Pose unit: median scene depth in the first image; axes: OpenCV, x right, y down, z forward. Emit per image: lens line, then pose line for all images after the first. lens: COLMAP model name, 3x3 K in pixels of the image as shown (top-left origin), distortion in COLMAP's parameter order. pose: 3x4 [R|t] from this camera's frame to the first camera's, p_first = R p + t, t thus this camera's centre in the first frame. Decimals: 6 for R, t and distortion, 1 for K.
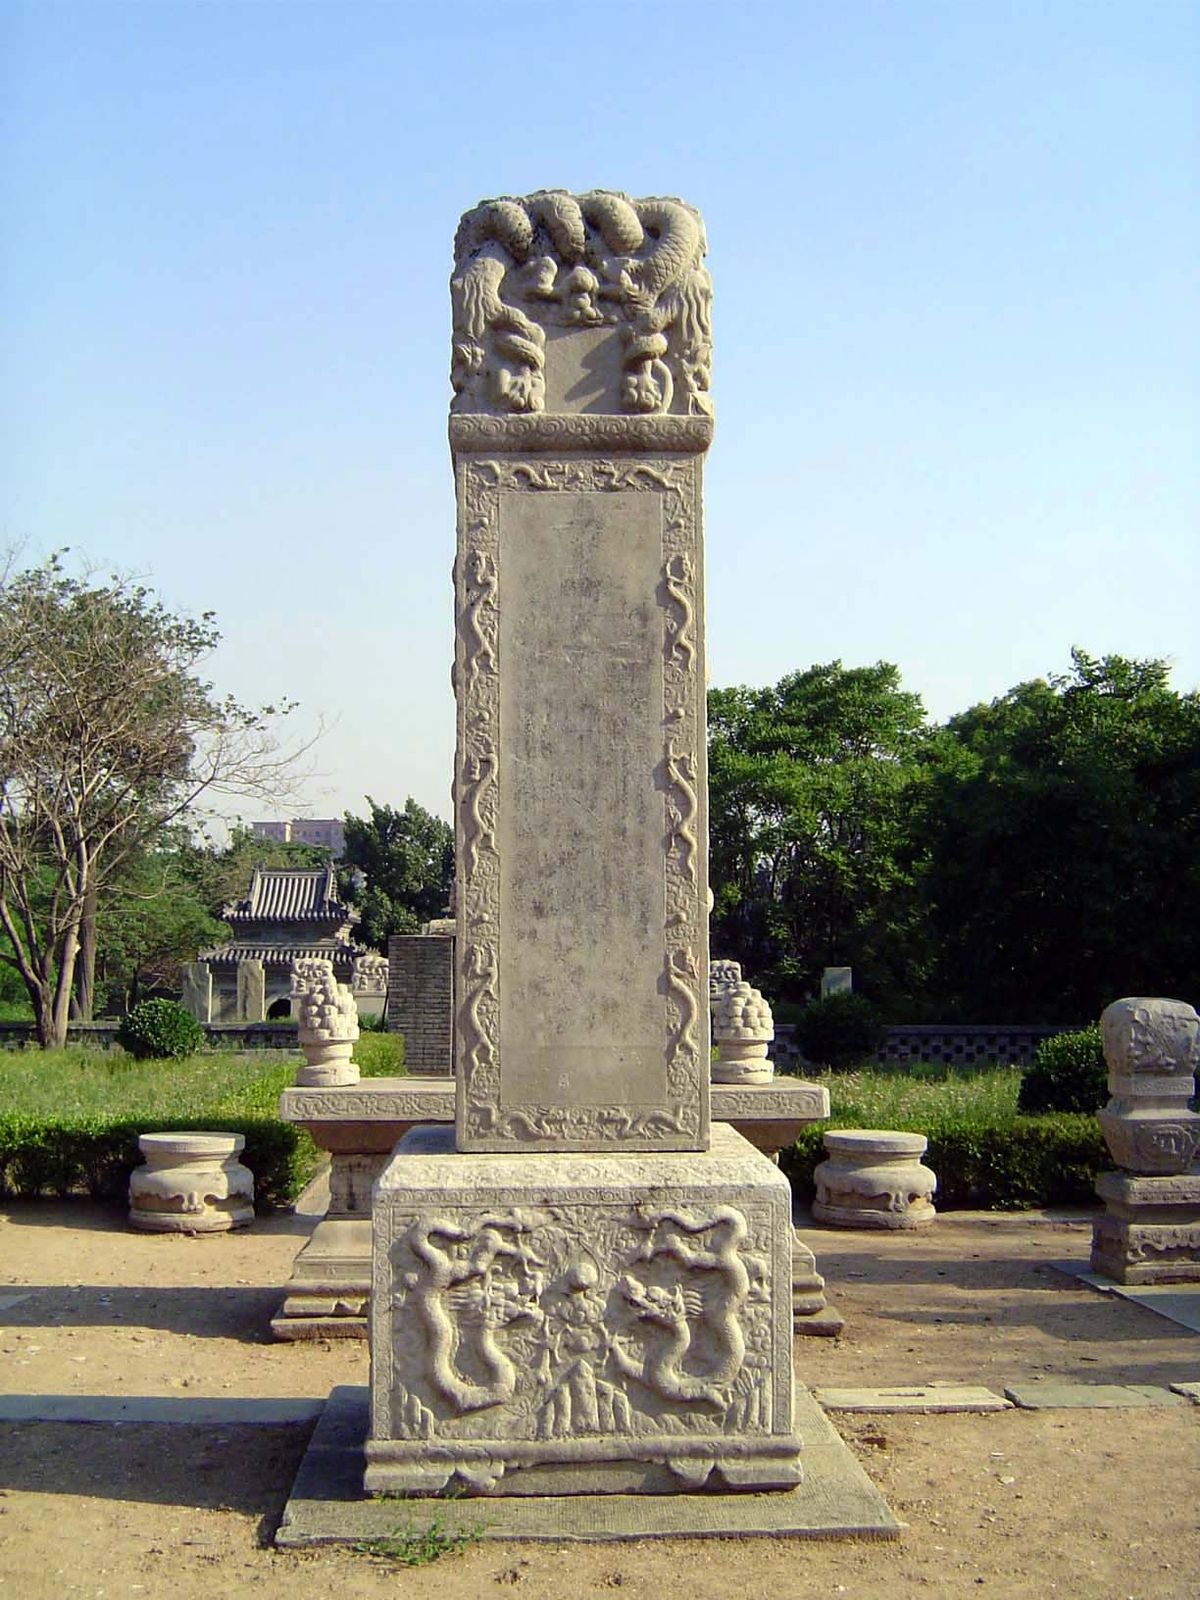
lens RADIAL K [[1835.8, 0, 594.1], [0, 1835.8, 807.1], [0, 0, 1]] dist [-0.129110, 0.000000]
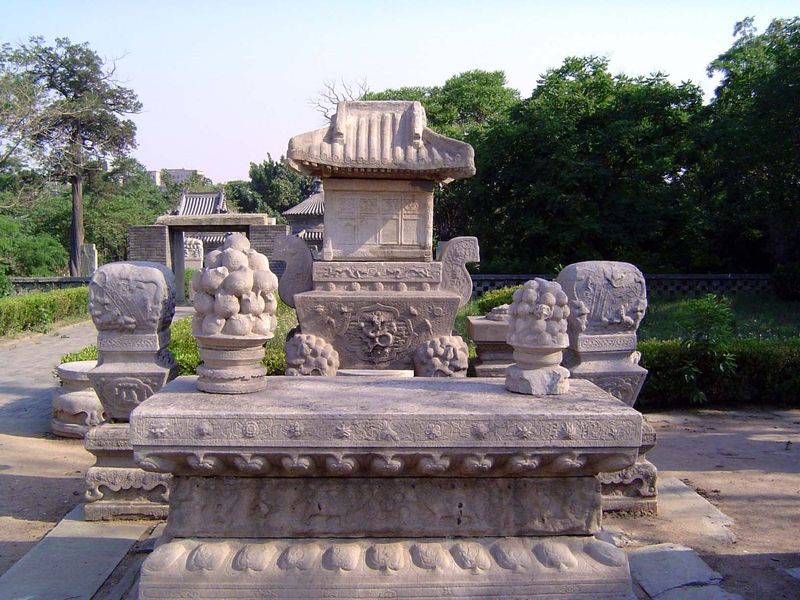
lens RADIAL K [[917.9, 0, 403.3], [0, 917.9, 301.3], [0, 0, 1]] dist [-0.129110, 0.000000]
pose [[0.999060, -0.002905, -0.043243, 0.505000], [0.009260, 0.989019, 0.147498, 0.050529], [0.042340, -0.147760, 0.988117, 0.469133]]
